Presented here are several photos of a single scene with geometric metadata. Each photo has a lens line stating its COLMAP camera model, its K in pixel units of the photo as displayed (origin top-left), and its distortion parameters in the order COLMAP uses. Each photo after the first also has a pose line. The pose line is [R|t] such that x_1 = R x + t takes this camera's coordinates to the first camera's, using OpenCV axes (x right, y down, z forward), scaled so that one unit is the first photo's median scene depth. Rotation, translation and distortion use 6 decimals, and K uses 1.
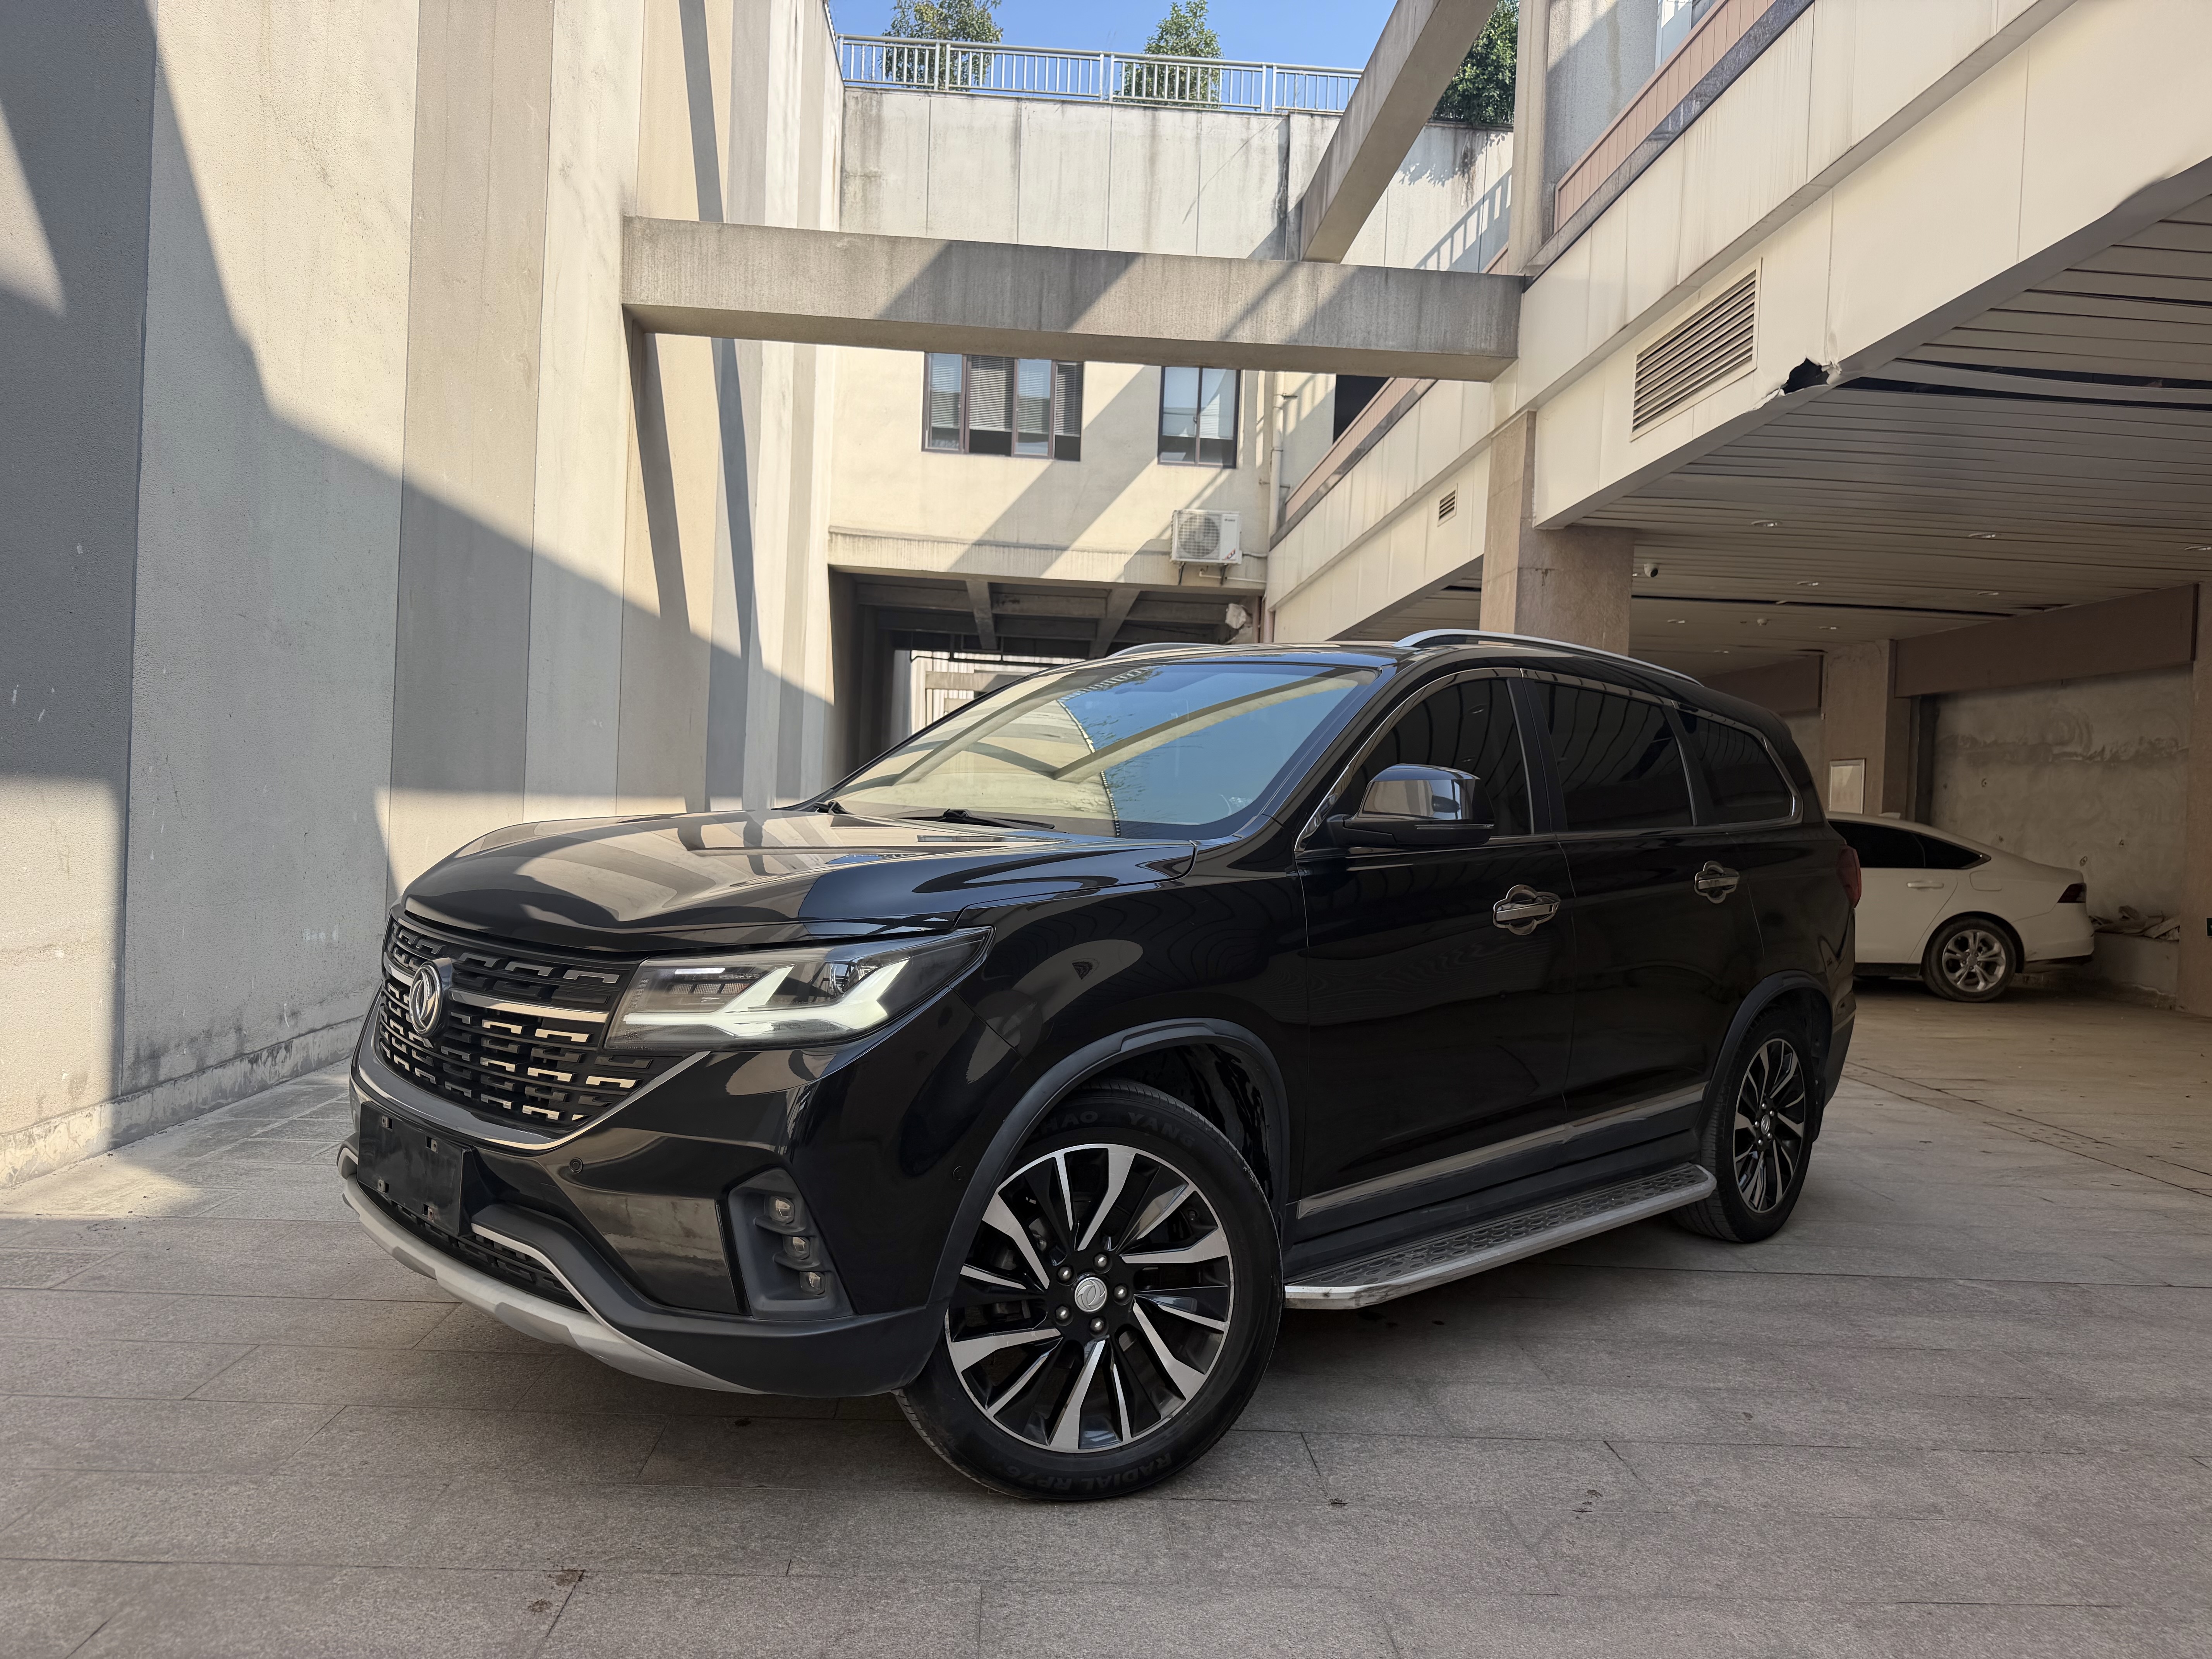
lens RADIAL K [[1559.1, 0, 1103.6], [0, 1559.1, 837.9], [0, 0, 1]] dist [0.030889, -0.035401]
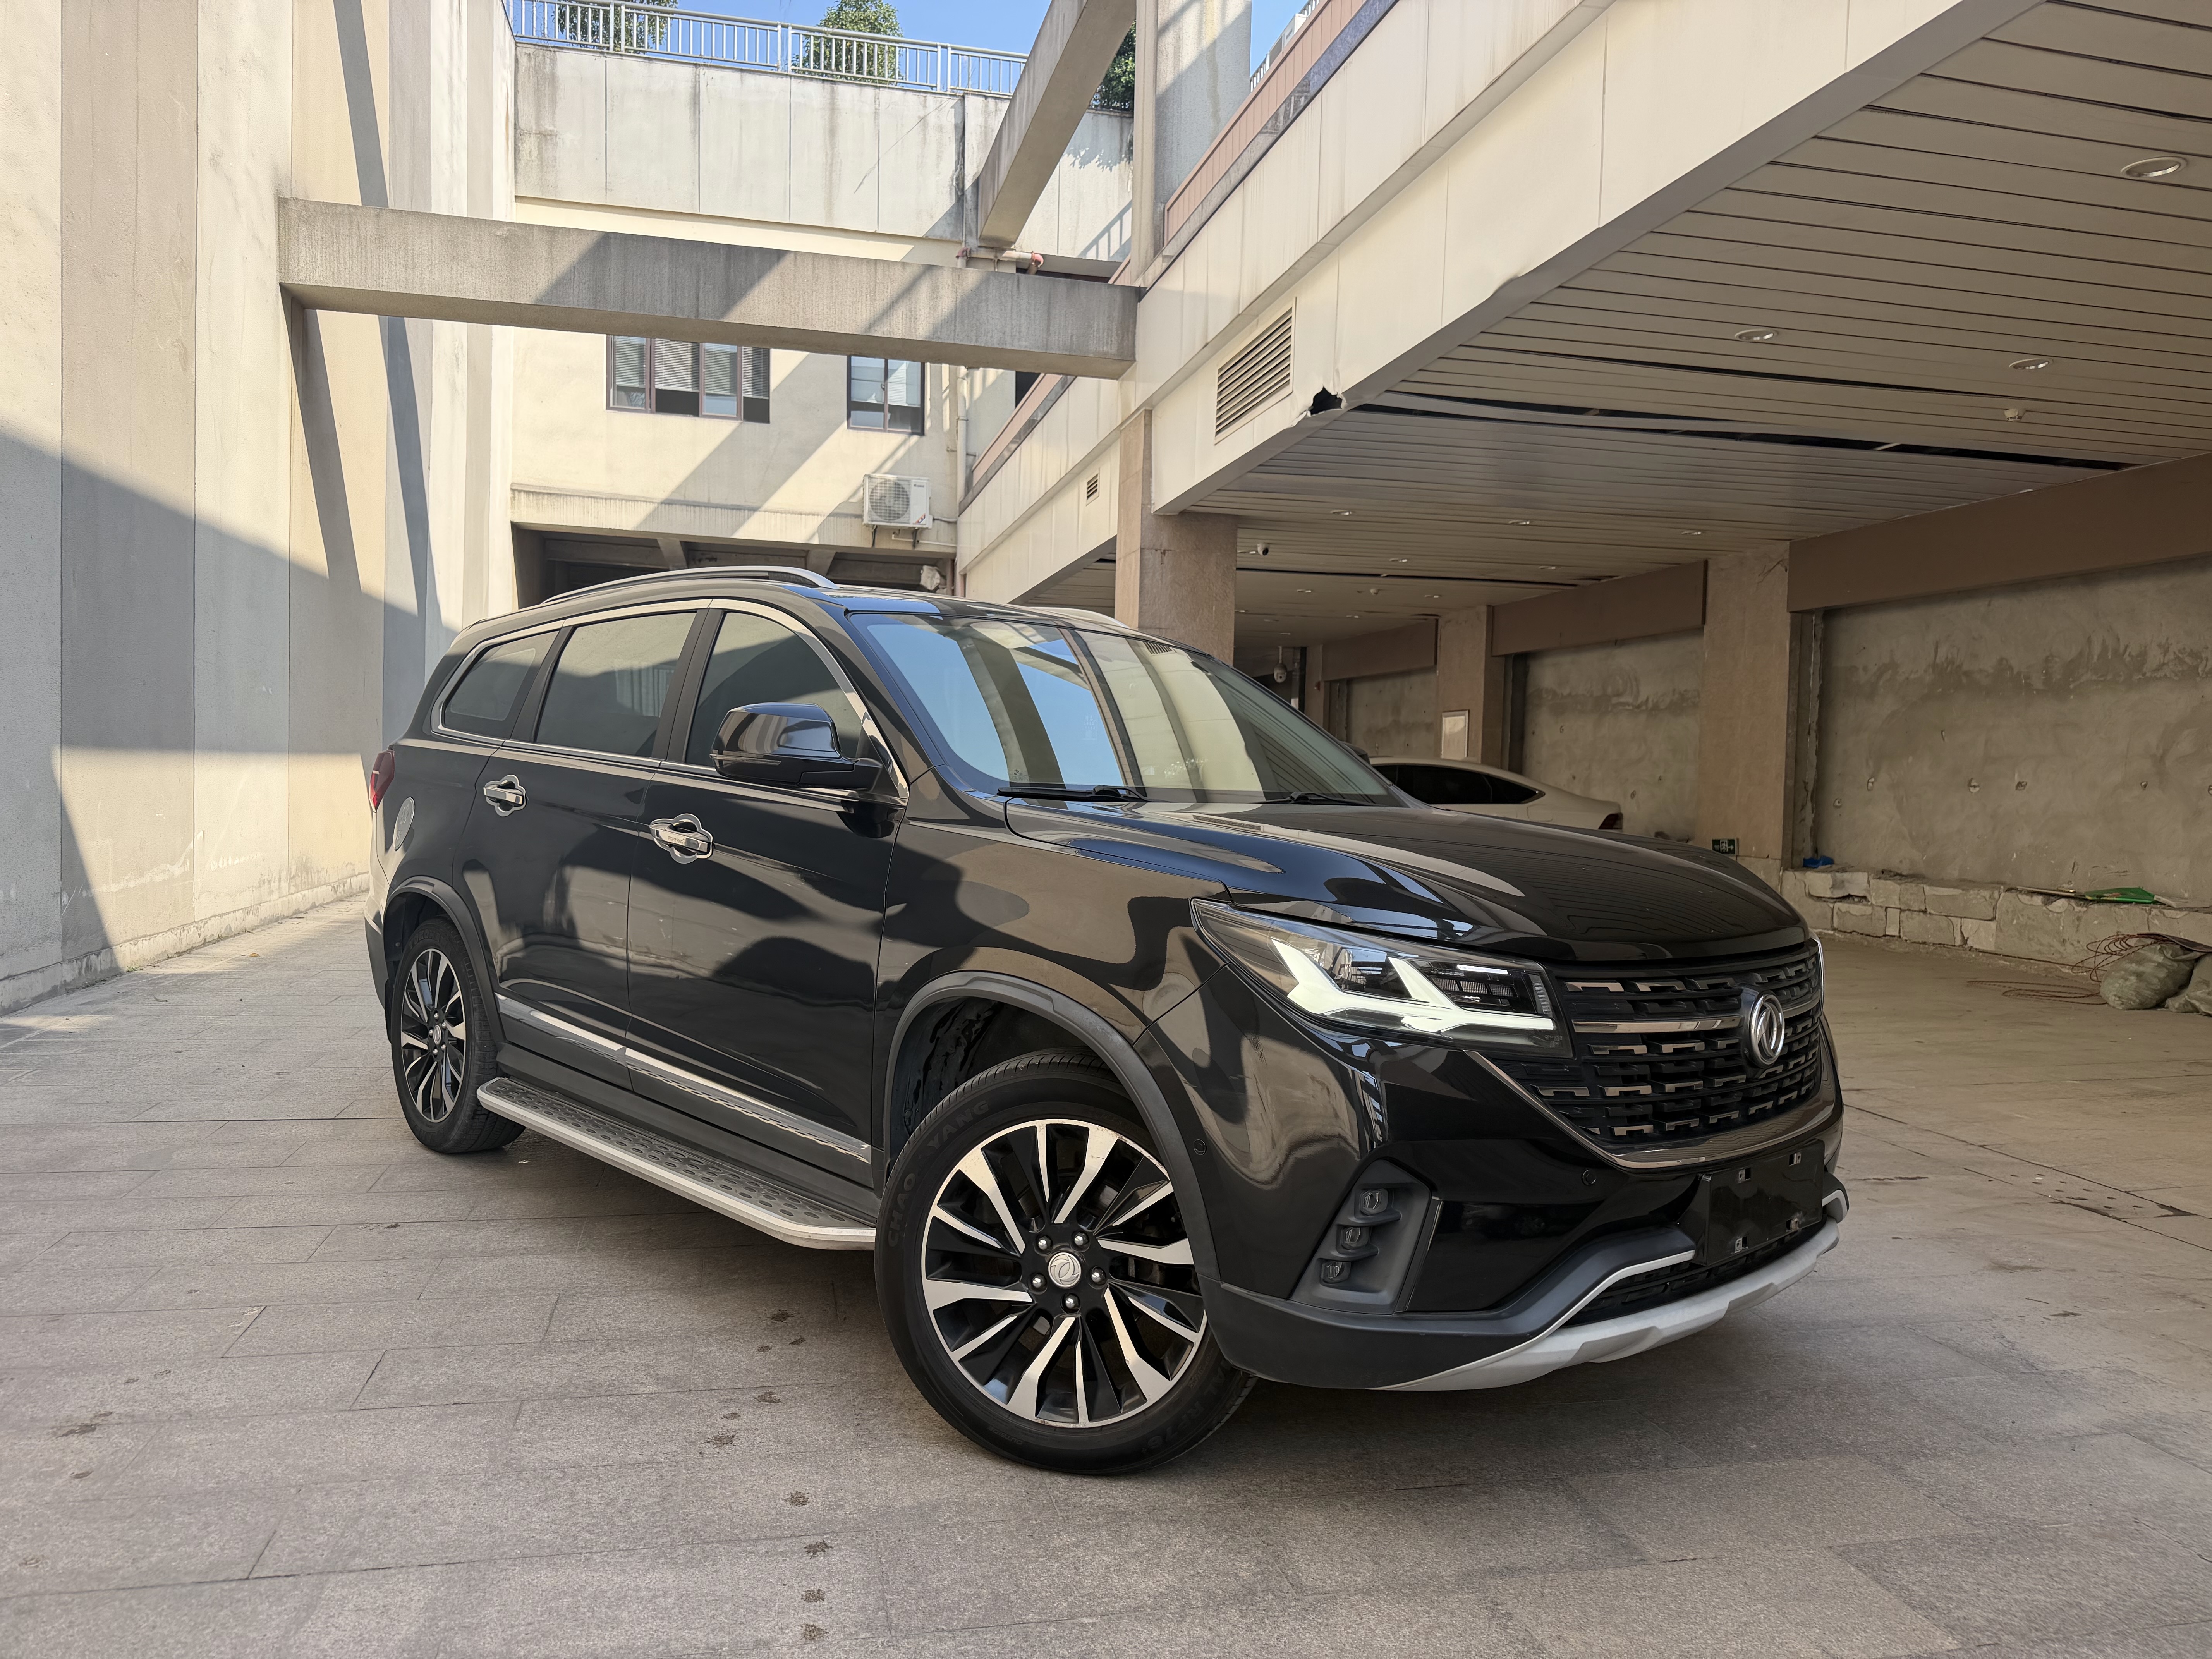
lens RADIAL K [[1559.1, 0, 1109.3], [0, 1559.1, 845.0], [0, 0, 1]] dist [0.030889, -0.035401]
pose [[0.985040, -0.024567, 0.170567, 0.037881], [0.018388, 0.999119, 0.037715, 0.000901], [-0.171343, -0.034014, 0.984624, -0.103237]]
